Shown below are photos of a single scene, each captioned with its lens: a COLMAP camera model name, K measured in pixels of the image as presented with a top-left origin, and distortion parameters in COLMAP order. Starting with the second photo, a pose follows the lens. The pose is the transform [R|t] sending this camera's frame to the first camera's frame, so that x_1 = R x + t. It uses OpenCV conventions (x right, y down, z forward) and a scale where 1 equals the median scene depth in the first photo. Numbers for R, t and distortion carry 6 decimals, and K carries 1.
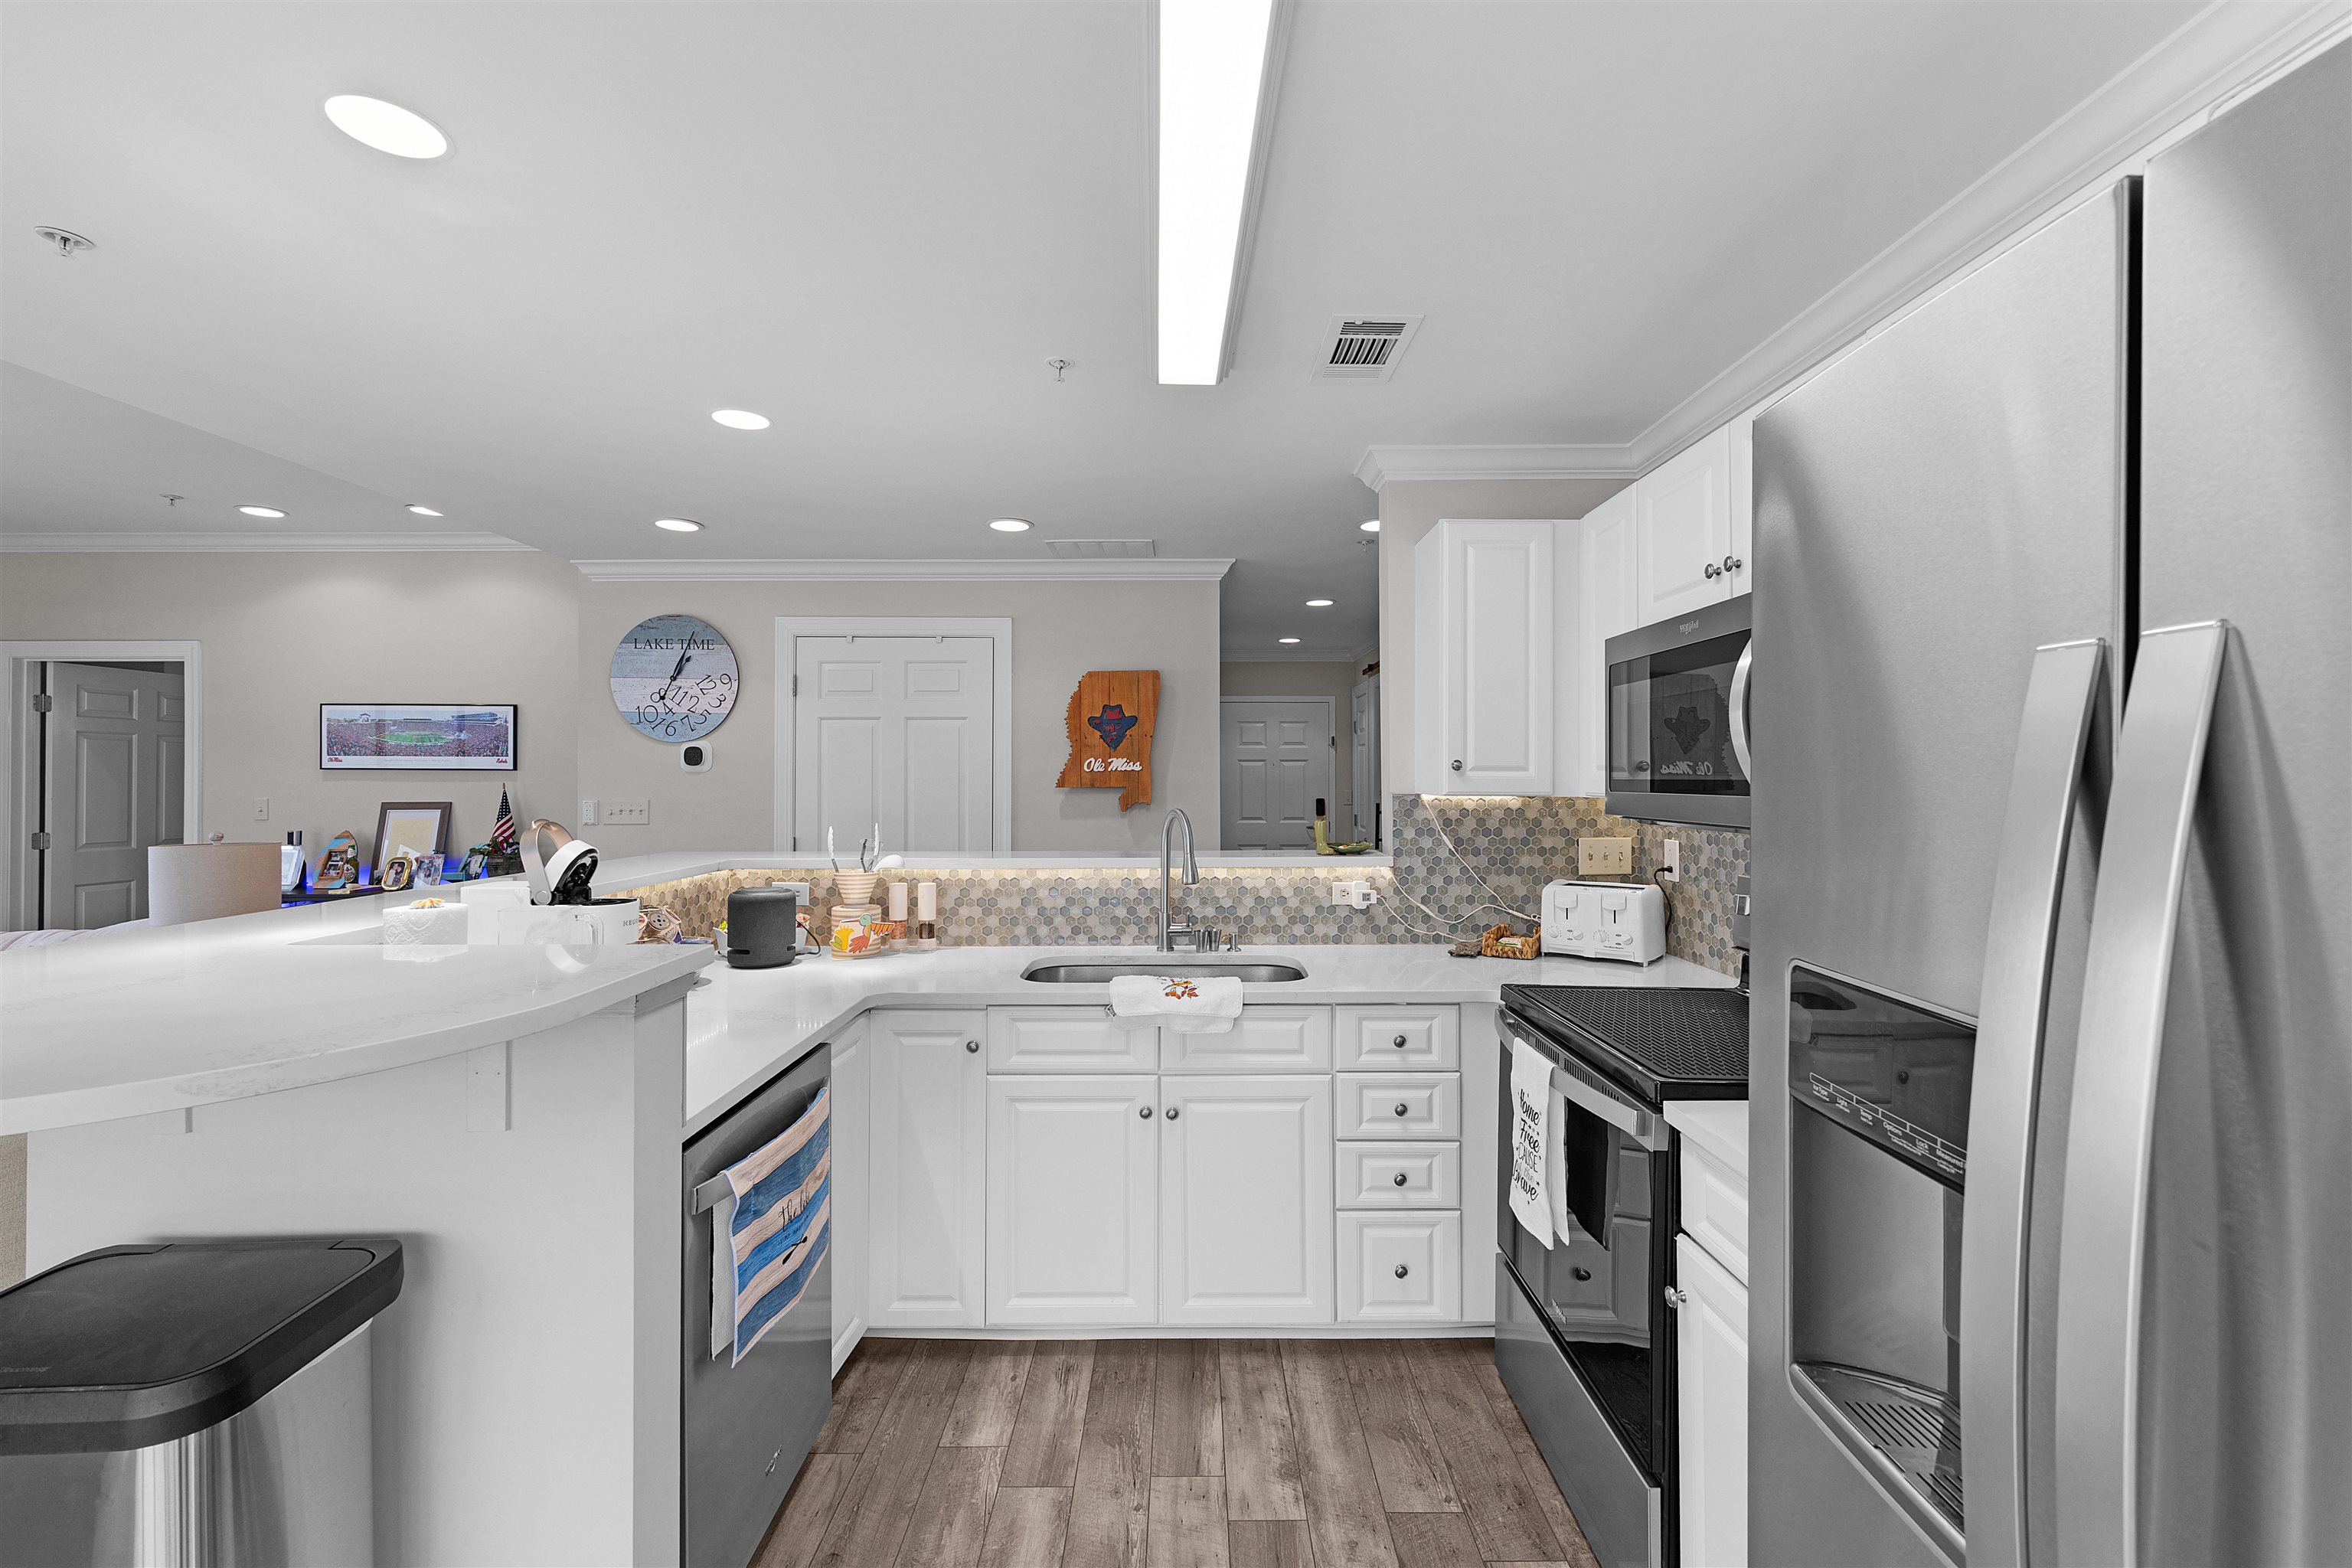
lens RADIAL K [[942.0, 0, 1171.9], [0, 942.0, 762.7], [0, 0, 1]] dist [0.008947, 0.000035]
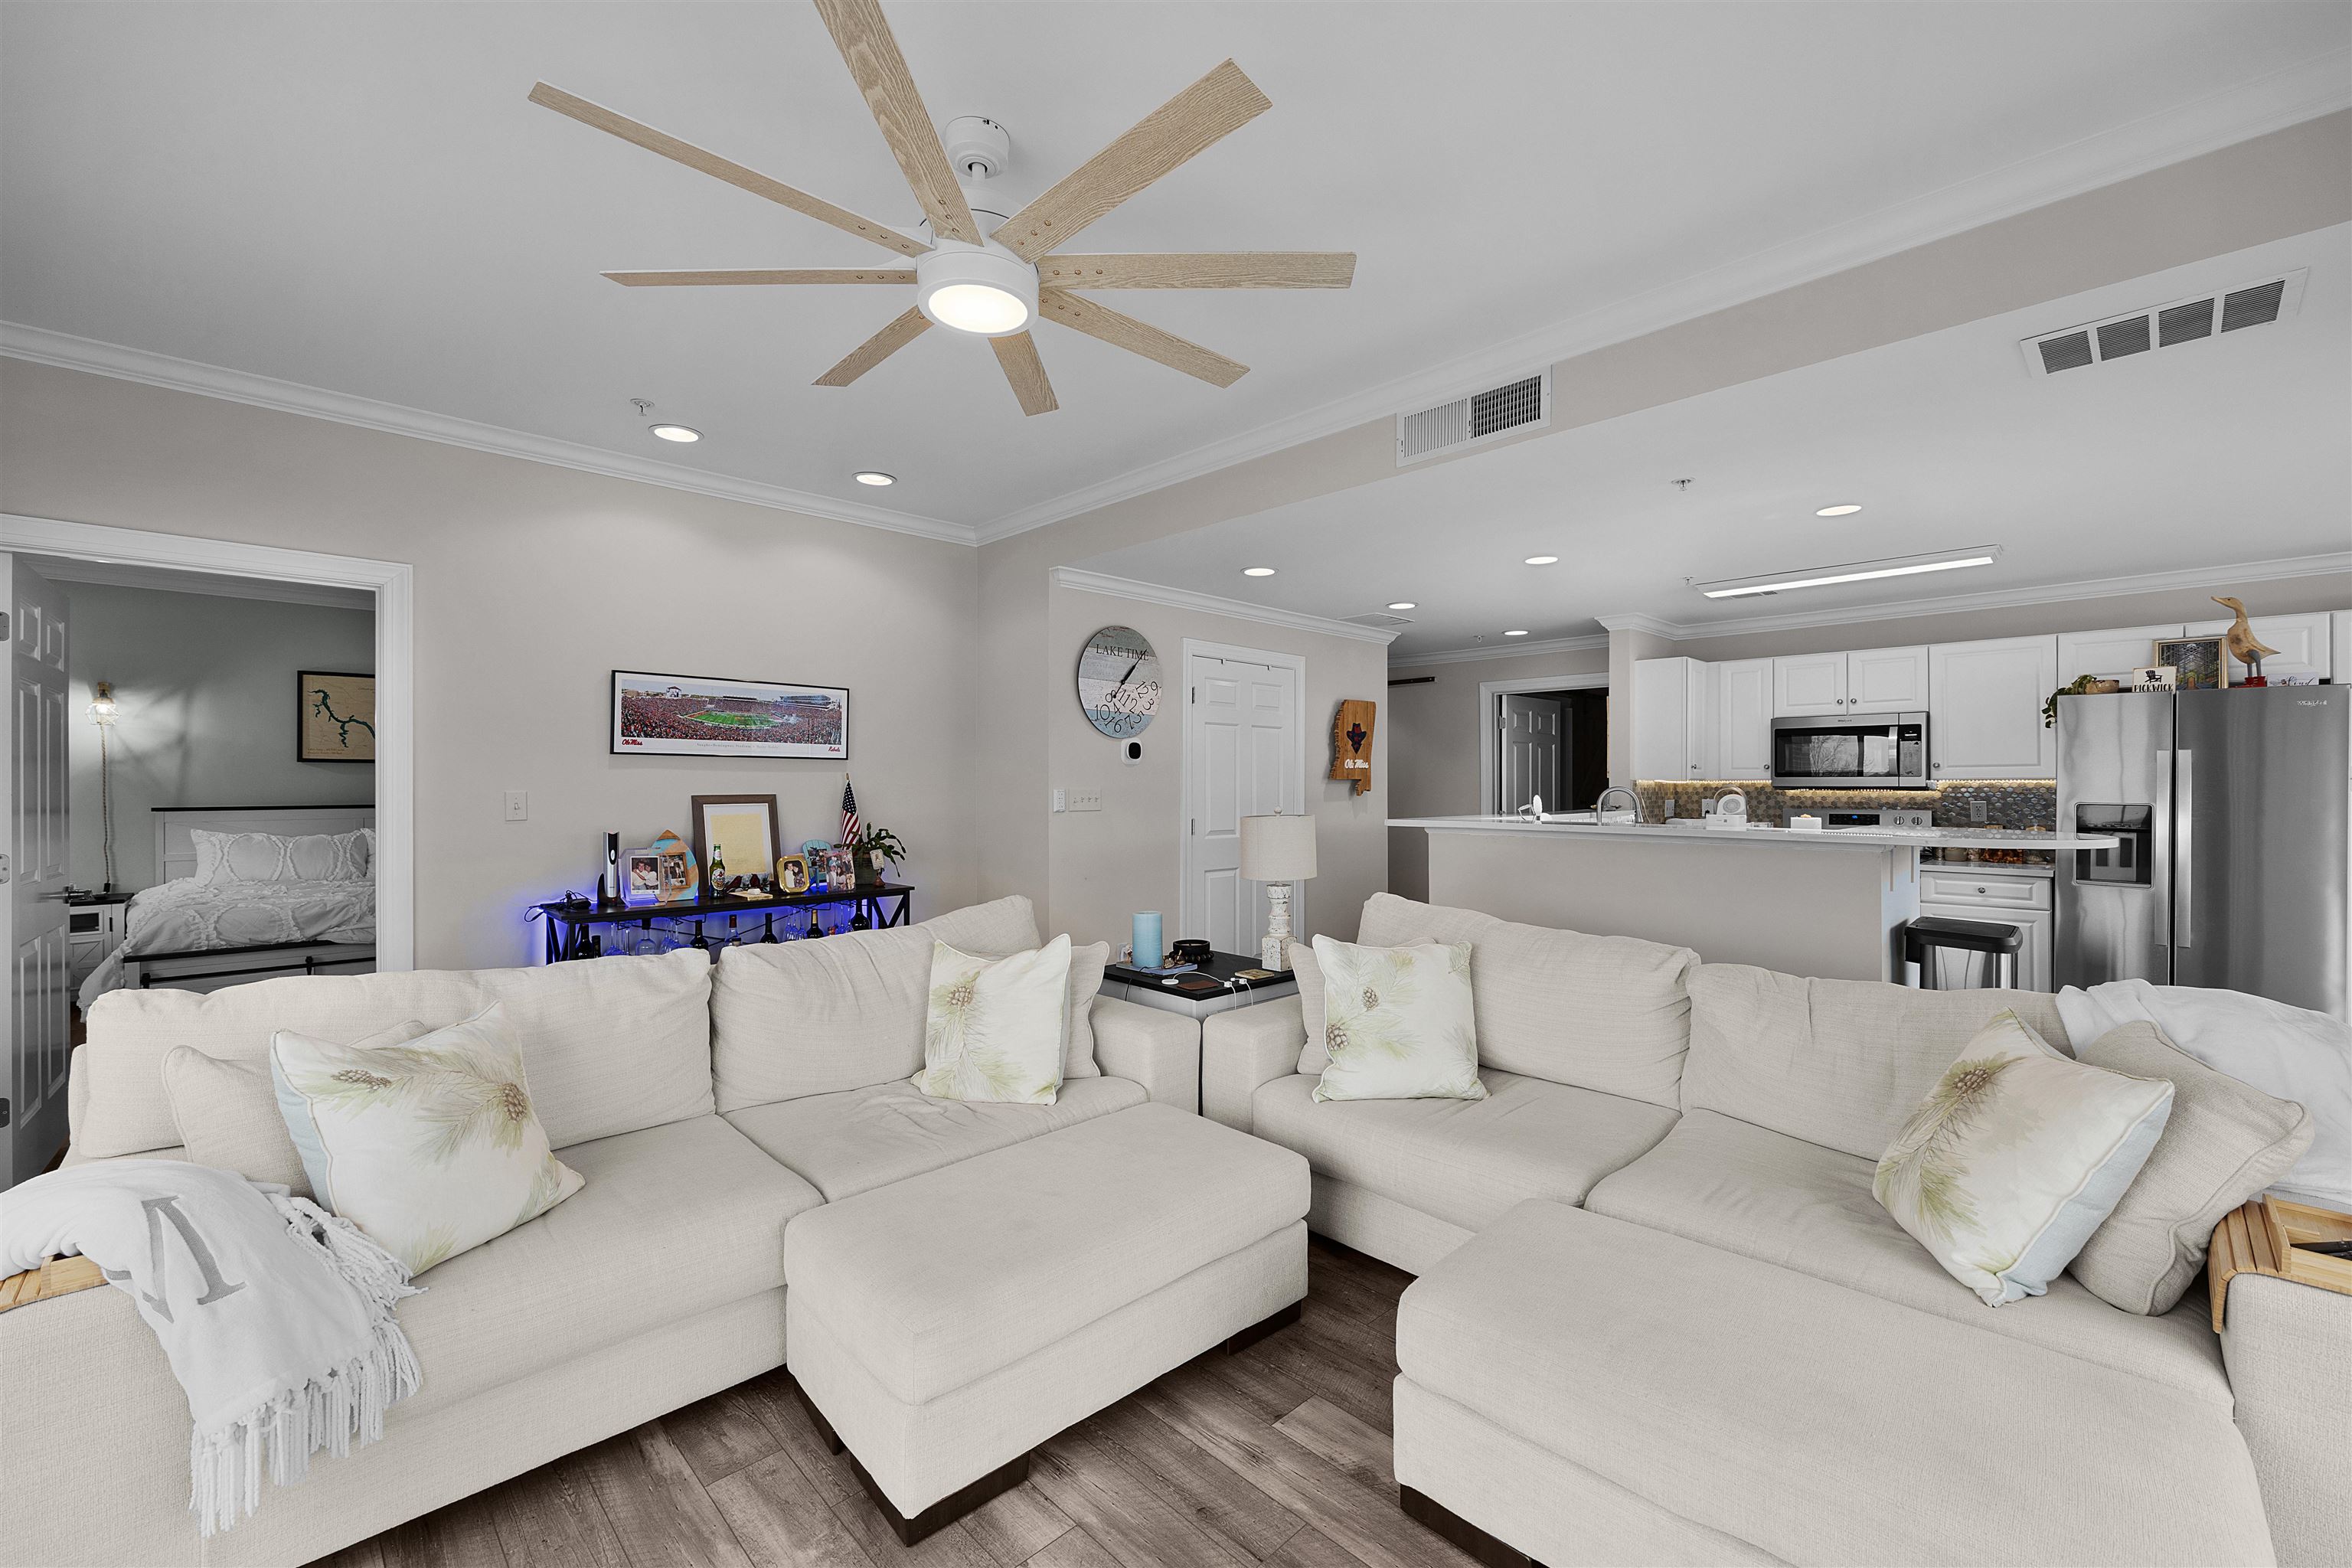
lens RADIAL K [[968.6, 0, 1176.0], [0, 968.6, 784.0], [0, 0, 1]] dist [0.001117, 0.000400]
pose [[0.711412, 0.001497, 0.702774, -1.290581], [-0.012112, 0.999875, 0.010131, 0.020830], [-0.702671, -0.015719, 0.711341, 0.117656]]
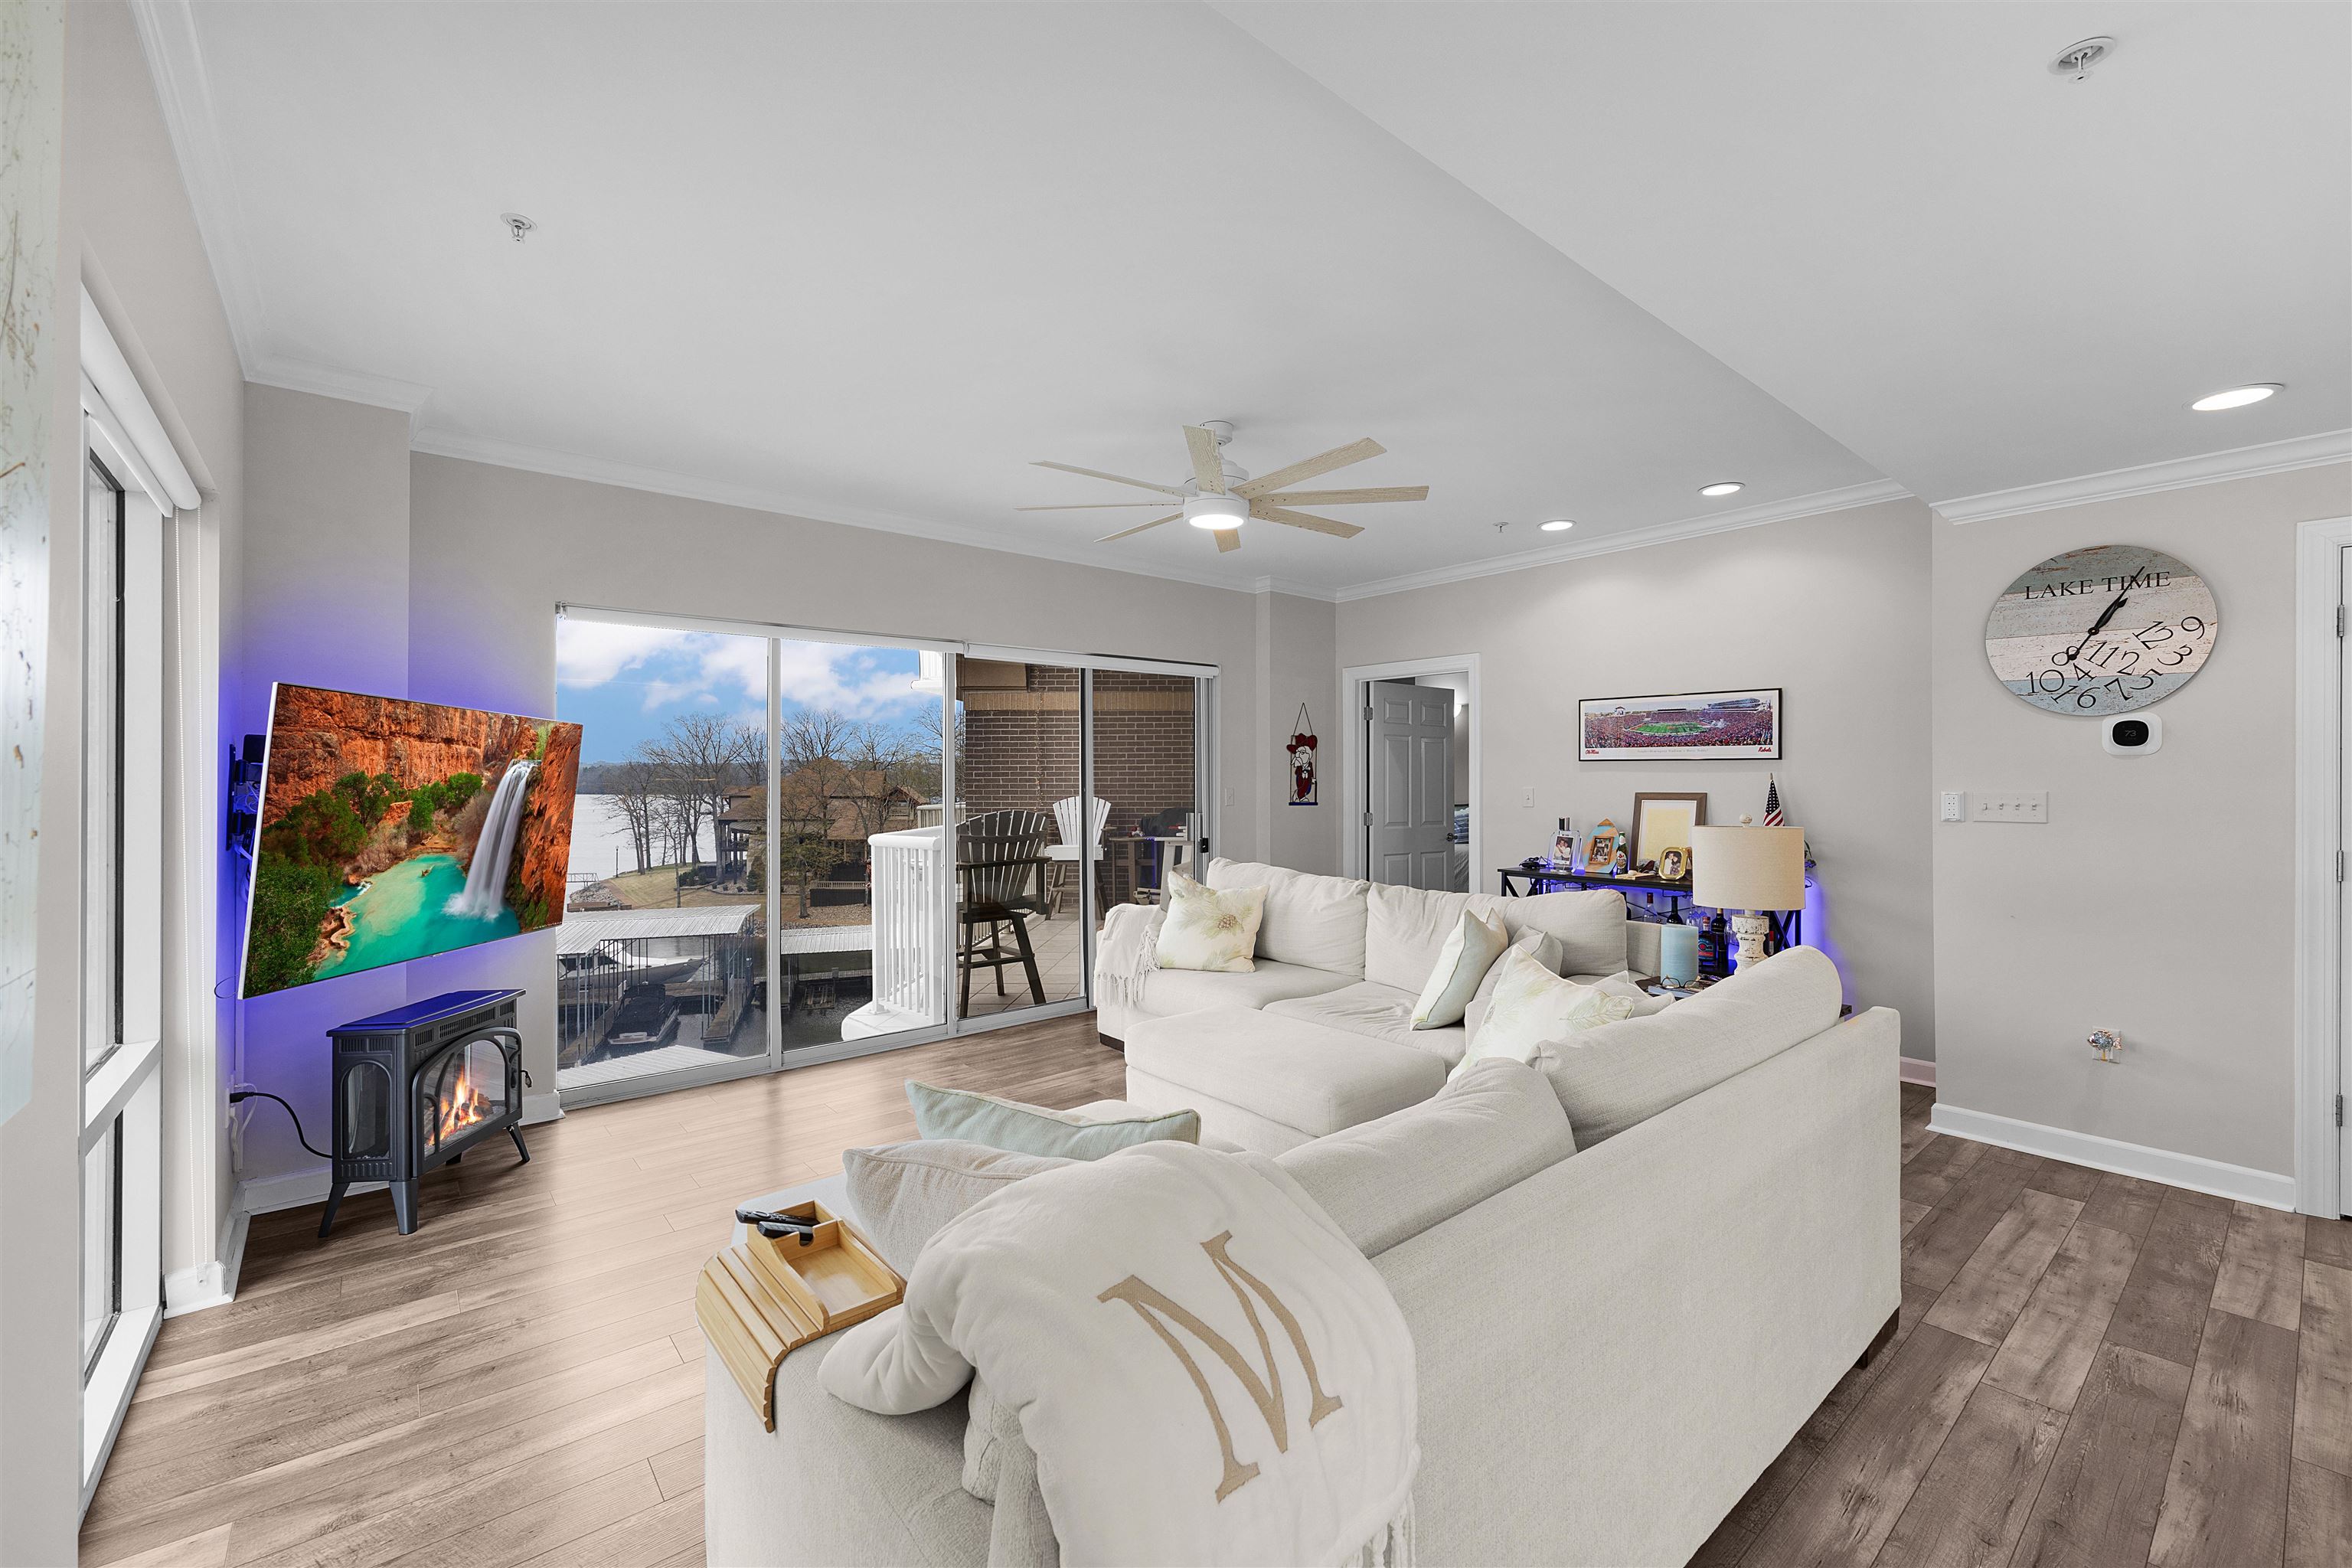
lens RADIAL K [[968.6, 0, 1176.0], [0, 968.6, 784.0], [0, 0, 1]] dist [0.001117, 0.000400]
pose [[0.642085, 0.004889, -0.766618, -0.399225], [0.009919, 0.999843, 0.014685, 0.013964], [0.766569, -0.017033, 0.641936, -0.063150]]
